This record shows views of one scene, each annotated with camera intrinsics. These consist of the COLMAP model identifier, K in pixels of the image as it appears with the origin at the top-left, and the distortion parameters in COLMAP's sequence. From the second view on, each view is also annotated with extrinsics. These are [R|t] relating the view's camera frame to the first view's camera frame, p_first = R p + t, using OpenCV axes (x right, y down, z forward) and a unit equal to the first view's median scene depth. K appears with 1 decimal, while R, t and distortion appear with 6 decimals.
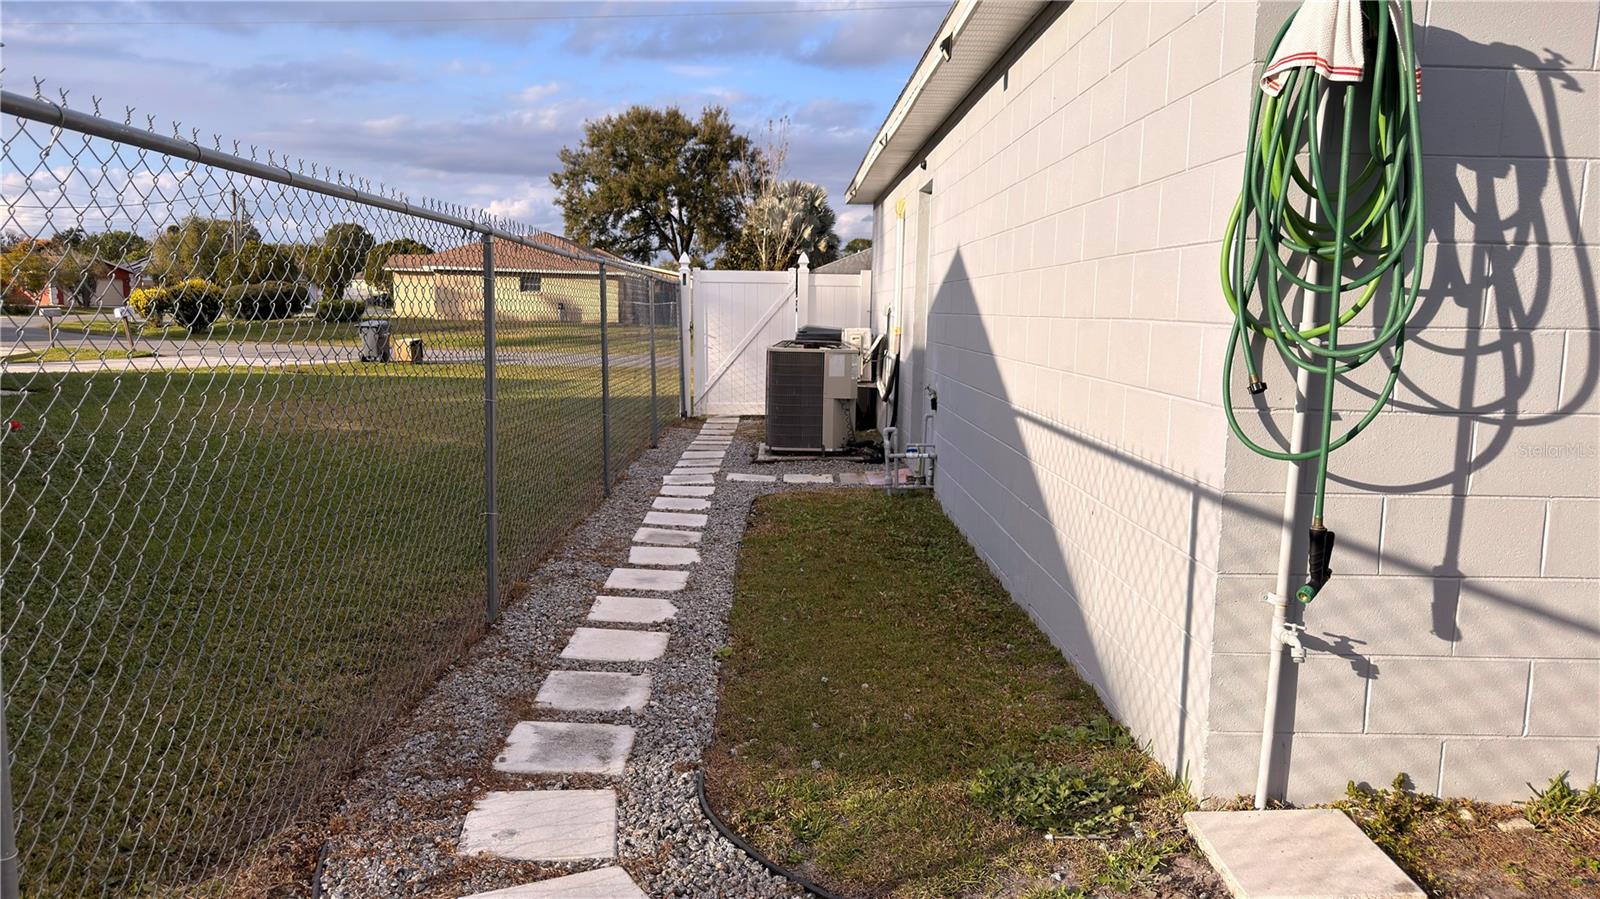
lens RADIAL K [[1133.2, 0, 800.6], [0, 1133.2, 454.6], [0, 0, 1]] dist [0.040703, -0.019215]
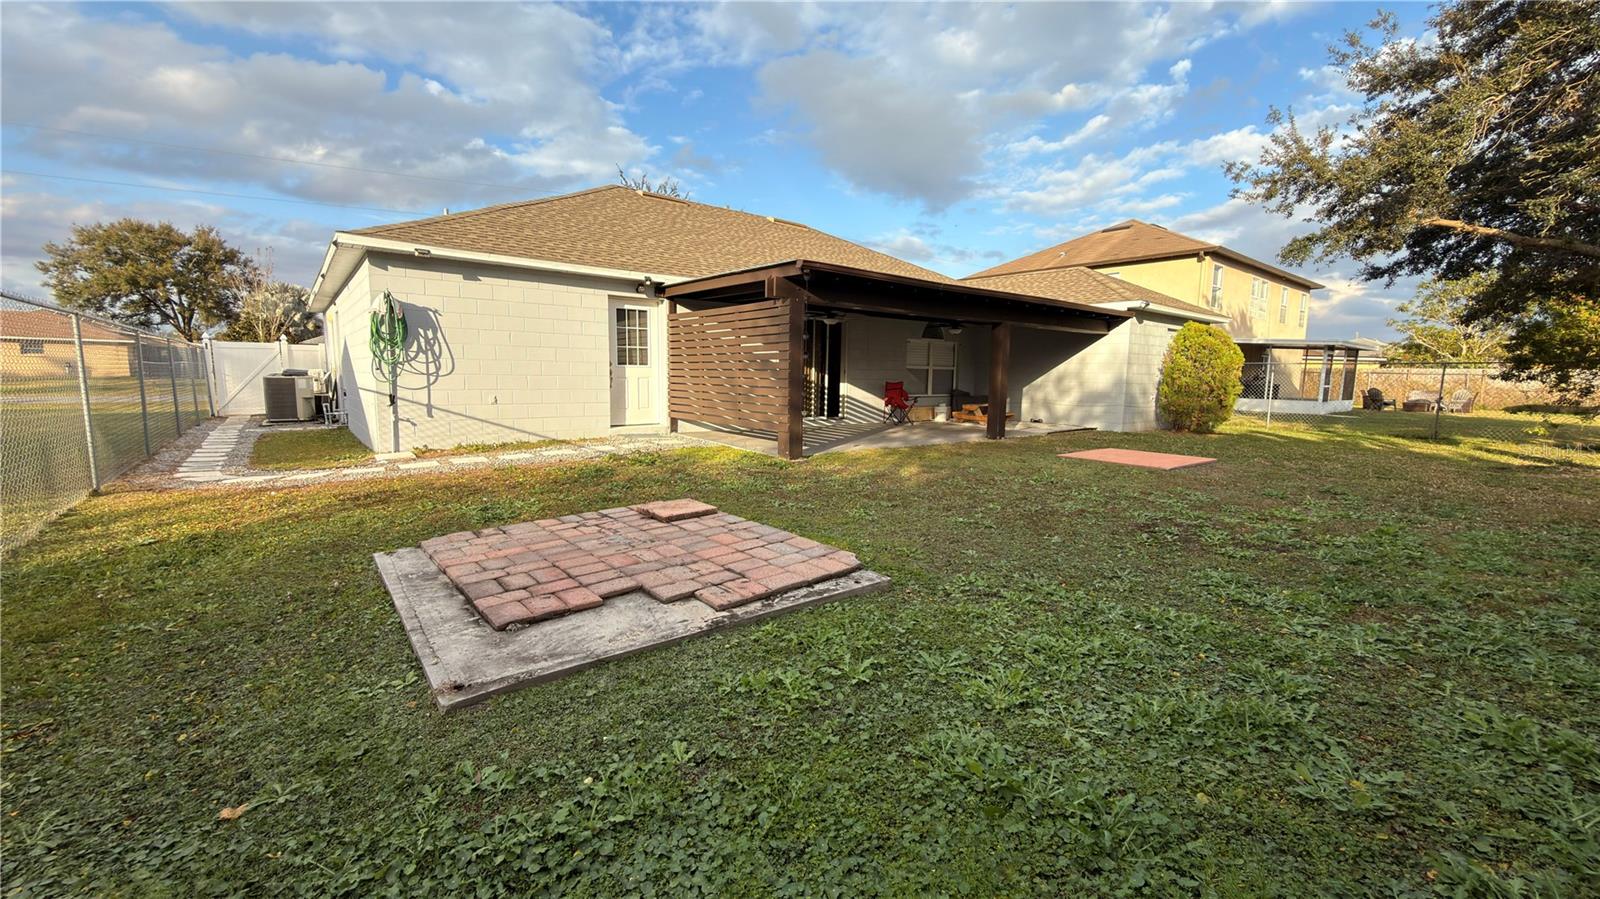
lens RADIAL K [[636.9, 0, 801.5], [0, 636.9, 444.5], [0, 0, 1]] dist [-0.000967, 0.000245]
pose [[0.787920, -0.078314, 0.610777, 0.029962], [0.082634, 0.996355, 0.021153, 0.099715], [-0.610208, 0.033804, 0.791520, -0.646089]]
